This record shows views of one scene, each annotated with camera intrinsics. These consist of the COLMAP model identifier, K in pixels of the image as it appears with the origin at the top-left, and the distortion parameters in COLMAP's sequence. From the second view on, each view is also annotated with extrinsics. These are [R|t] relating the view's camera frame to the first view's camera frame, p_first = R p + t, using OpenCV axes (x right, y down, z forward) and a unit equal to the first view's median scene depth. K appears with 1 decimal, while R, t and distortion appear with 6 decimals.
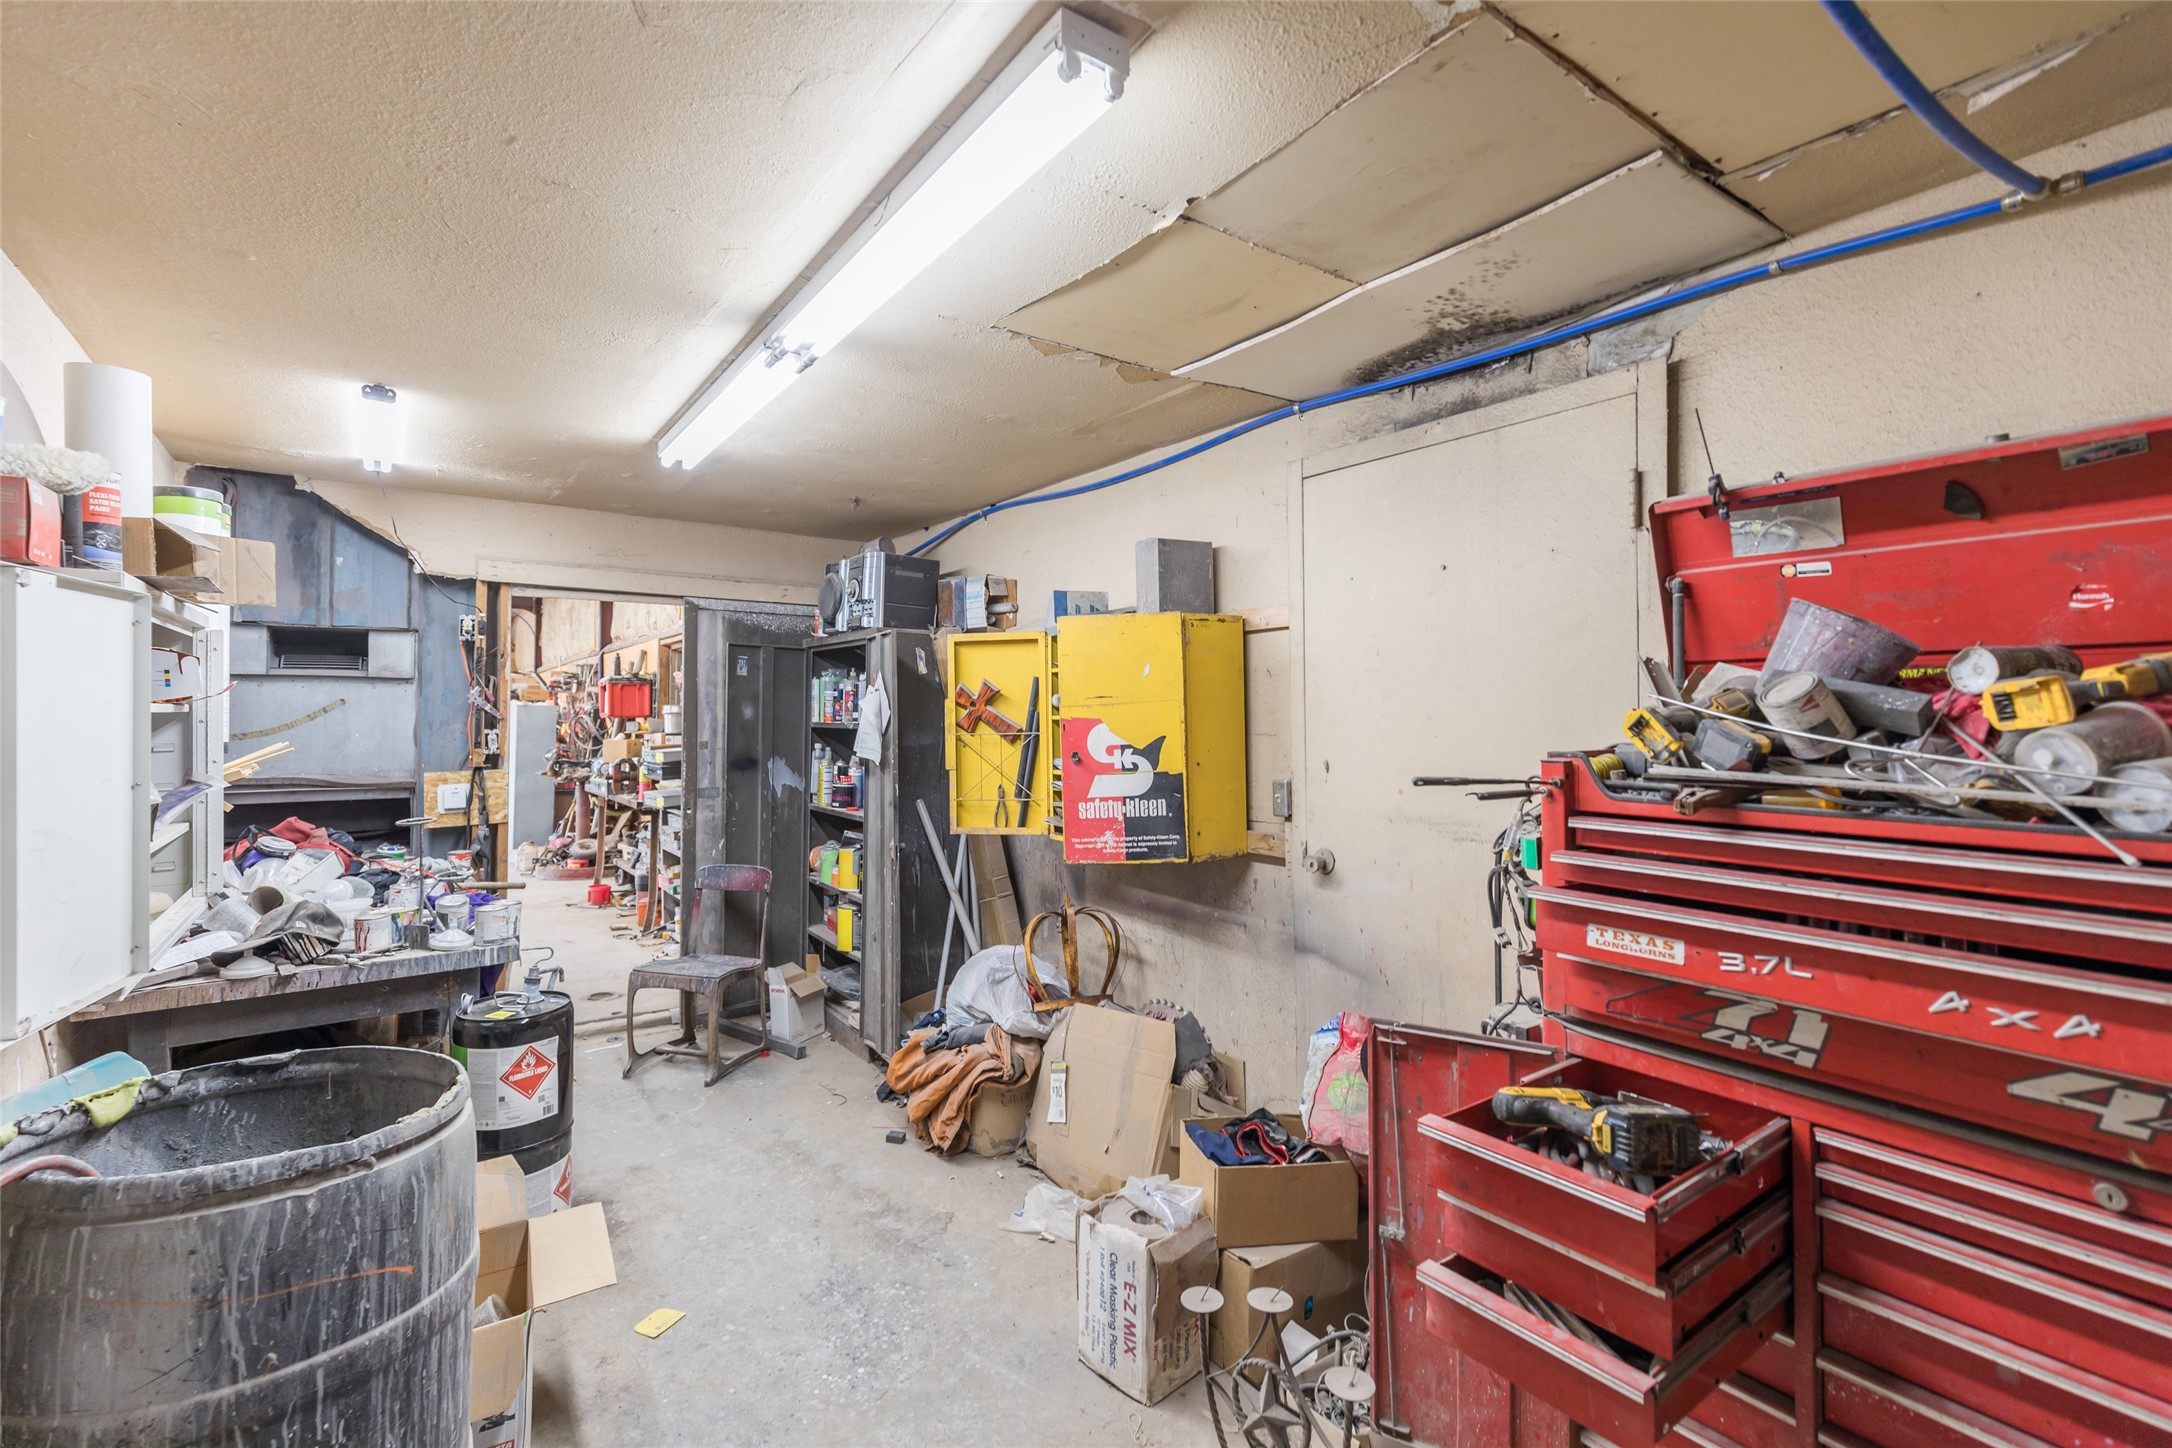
lens RADIAL K [[976.0, 0, 1084.9], [0, 976.0, 736.7], [0, 0, 1]] dist [0.000427, -0.000517]
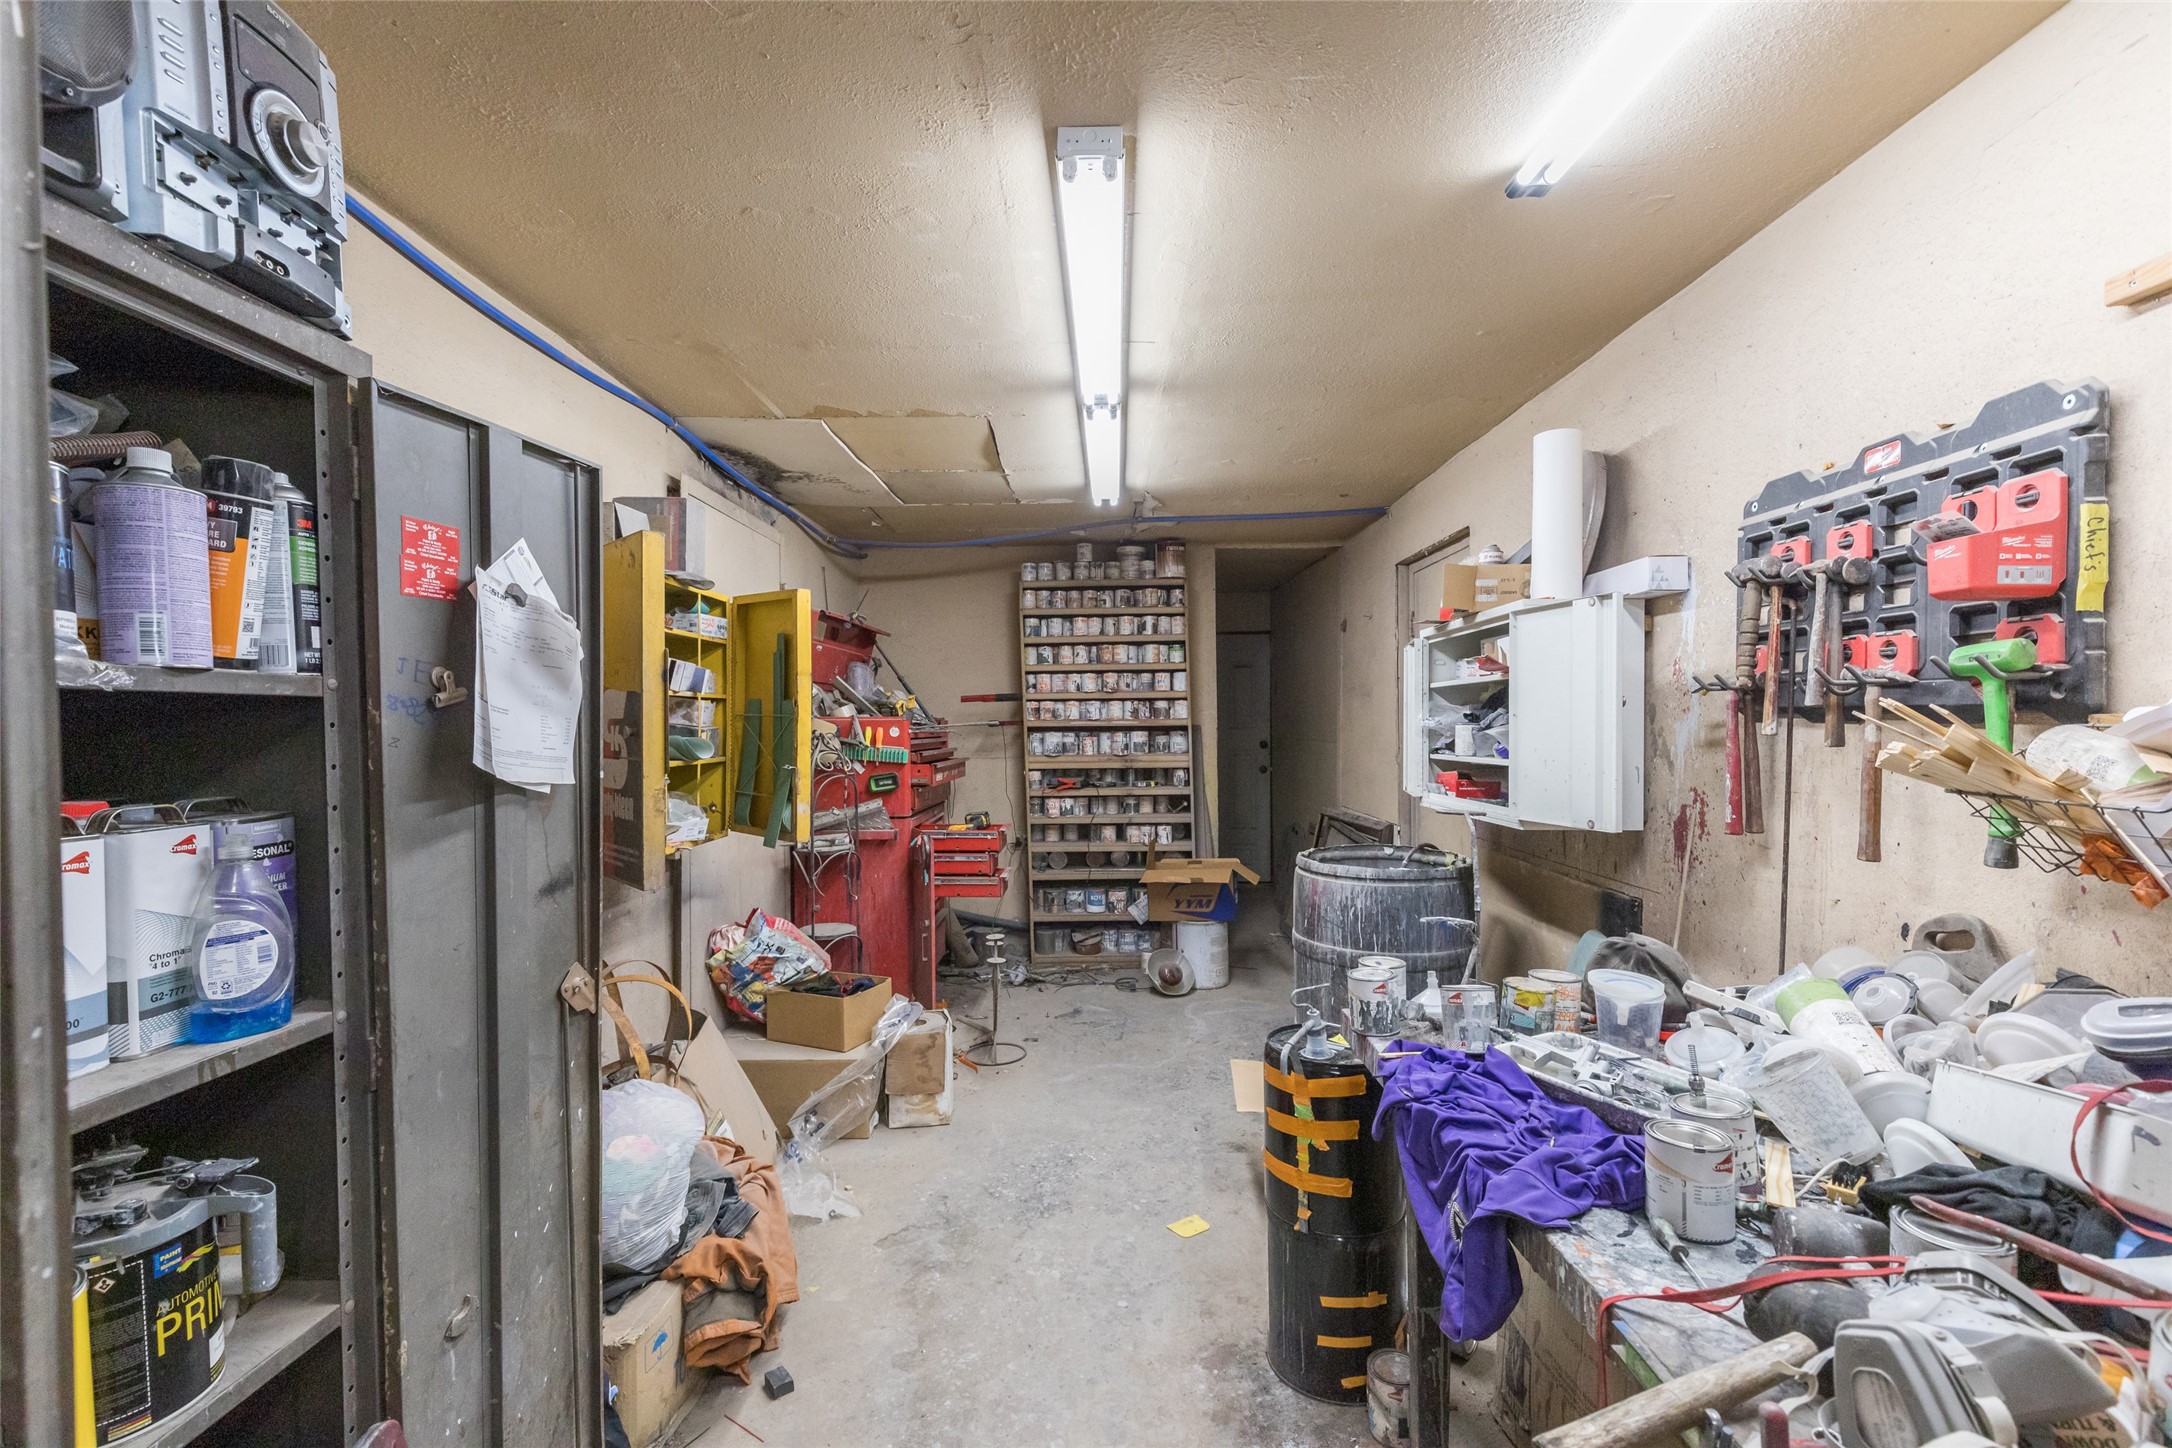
lens RADIAL K [[976.0, 0, 1084.9], [0, 976.0, 736.7], [0, 0, 1]] dist [0.000427, -0.000517]
pose [[-0.809361, -0.003018, 0.587304, -0.820214], [0.007509, 0.999852, 0.015486, 0.013582], [-0.587264, 0.016944, -0.809218, 1.618202]]
